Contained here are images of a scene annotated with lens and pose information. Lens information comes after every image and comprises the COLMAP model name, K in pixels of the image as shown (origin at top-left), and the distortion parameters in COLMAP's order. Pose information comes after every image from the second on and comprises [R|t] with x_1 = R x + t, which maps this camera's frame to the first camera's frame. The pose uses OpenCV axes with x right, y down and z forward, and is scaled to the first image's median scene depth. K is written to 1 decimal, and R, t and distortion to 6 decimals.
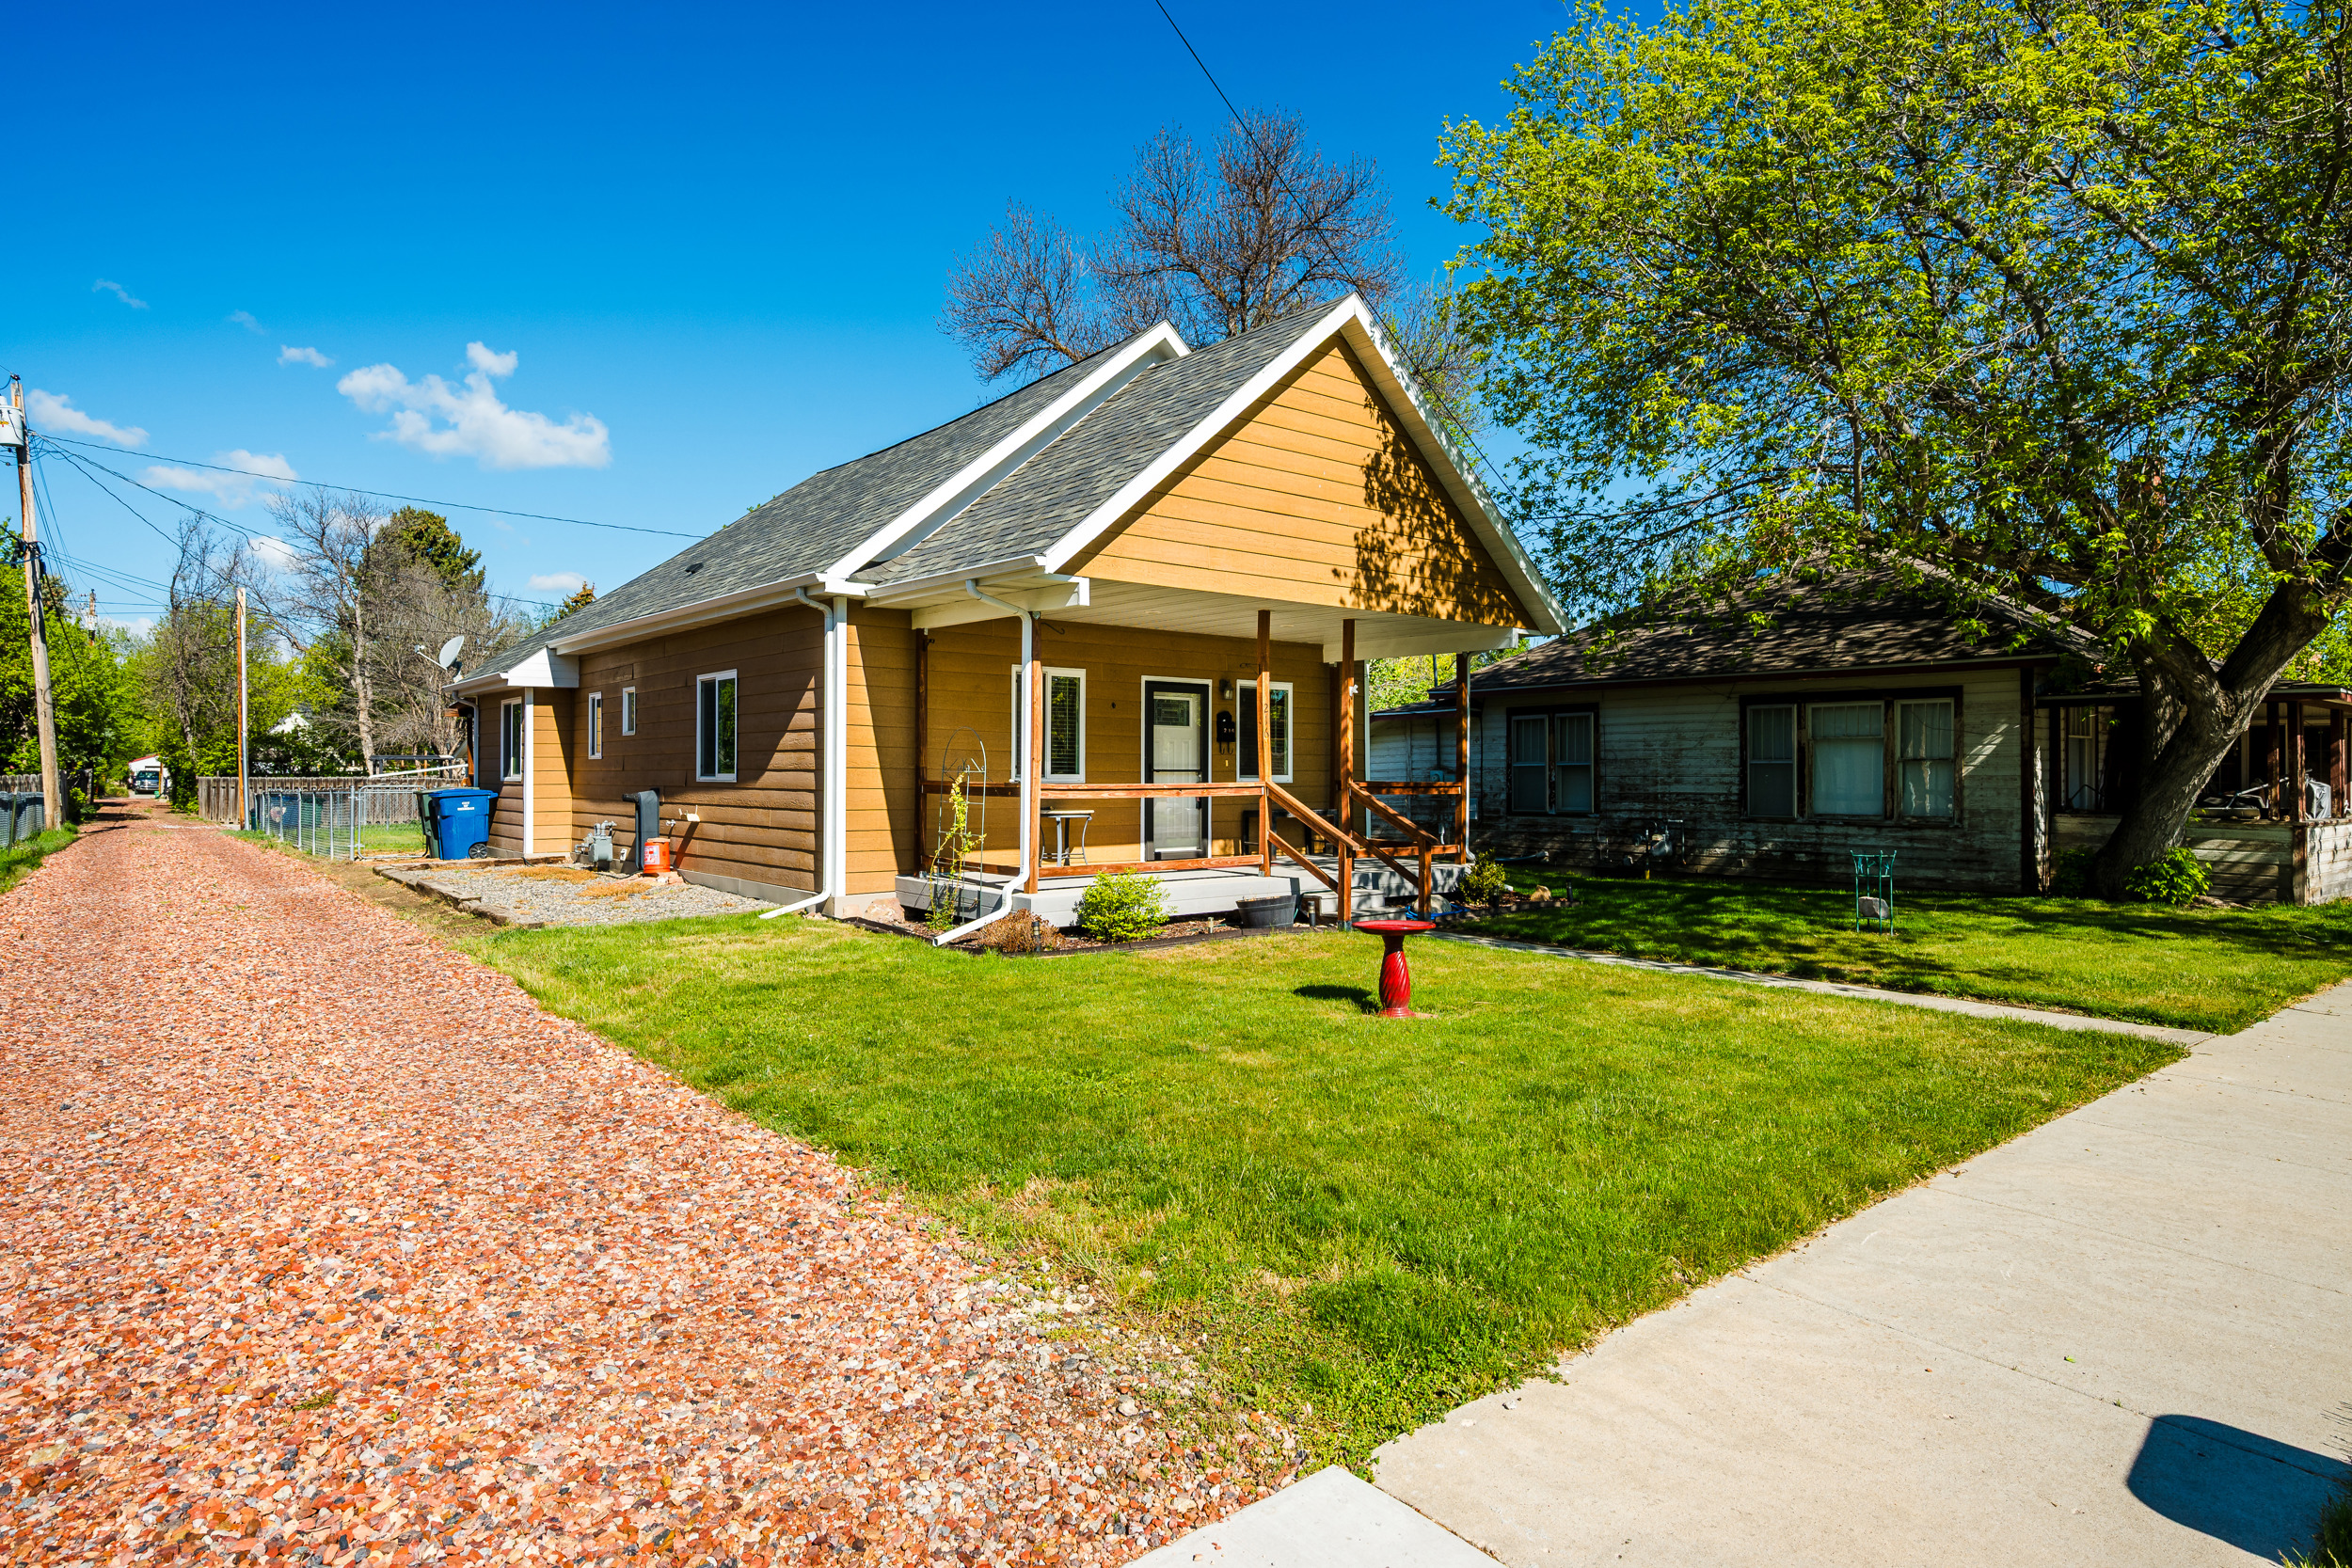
lens RADIAL K [[1300.2, 0, 1182.3], [0, 1300.2, 783.9], [0, 0, 1]] dist [-0.002908, -0.000001]
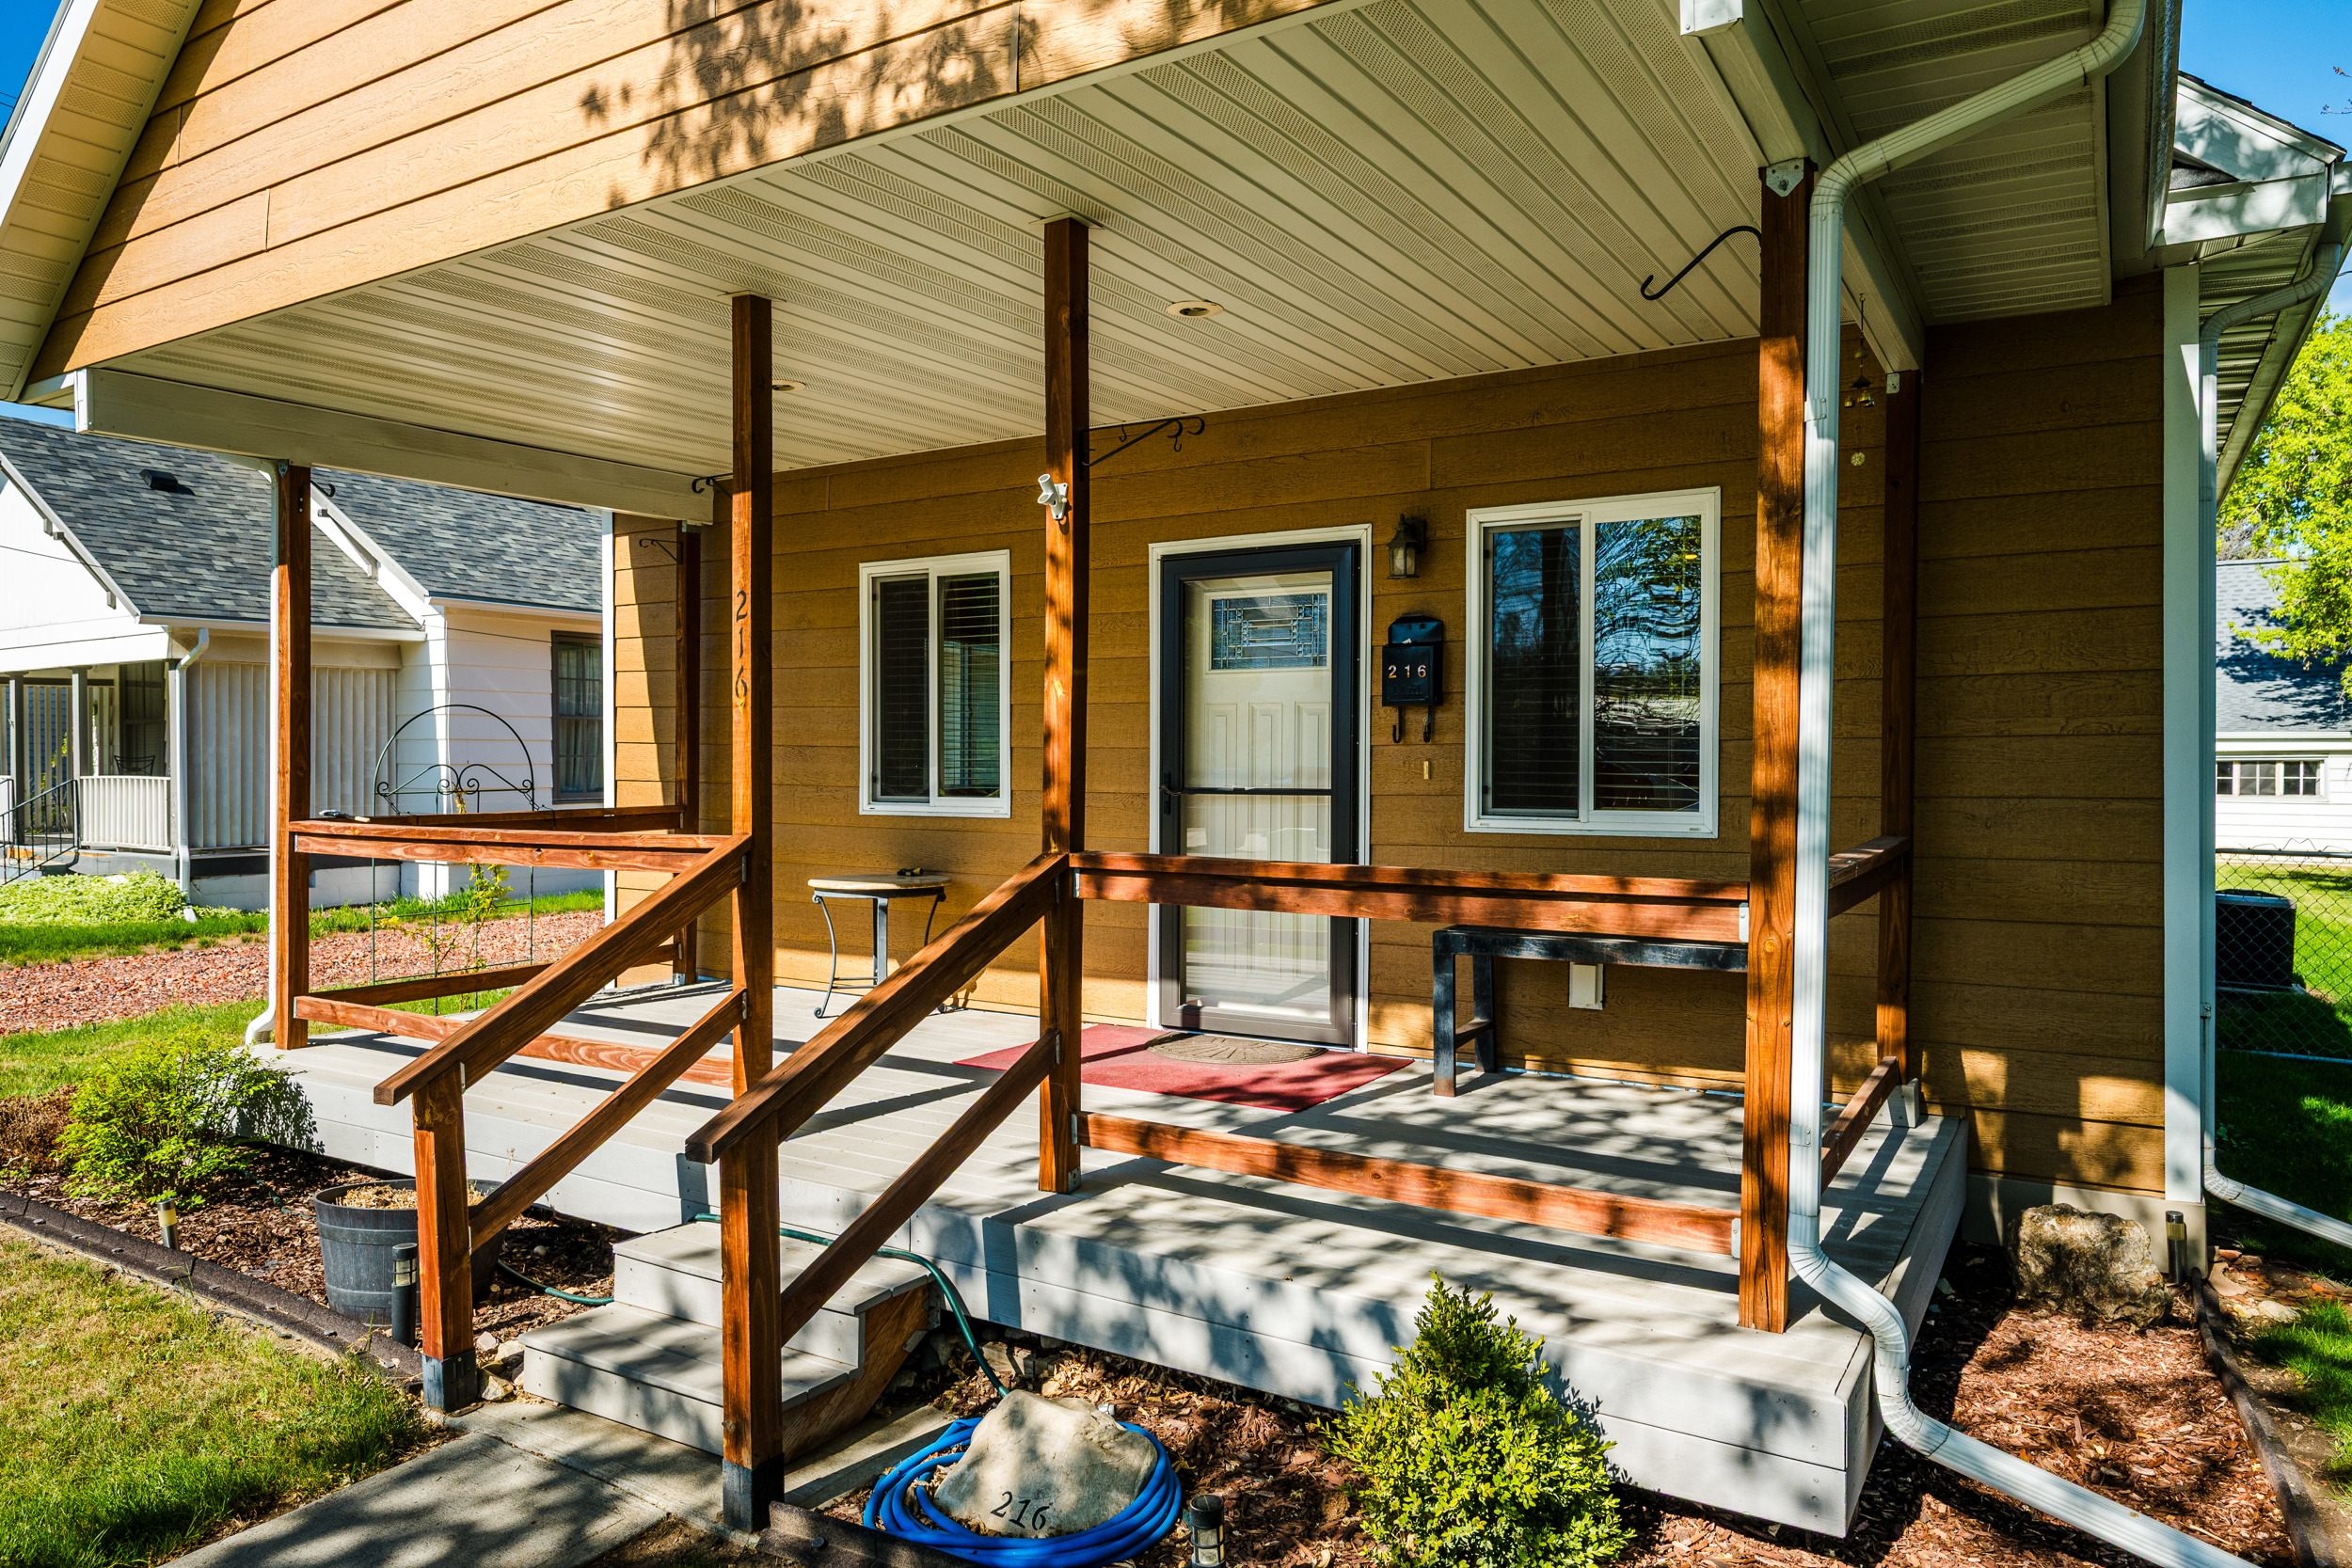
lens RADIAL K [[1521.6, 0, 1176.0], [0, 1521.6, 784.0], [0, 0, 1]] dist [-0.003205, -0.000078]
pose [[0.320823, 0.014805, -0.947023, 0.447118], [-0.004679, 0.999890, 0.014046, -0.021320], [0.947128, -0.000075, 0.320857, 0.970487]]
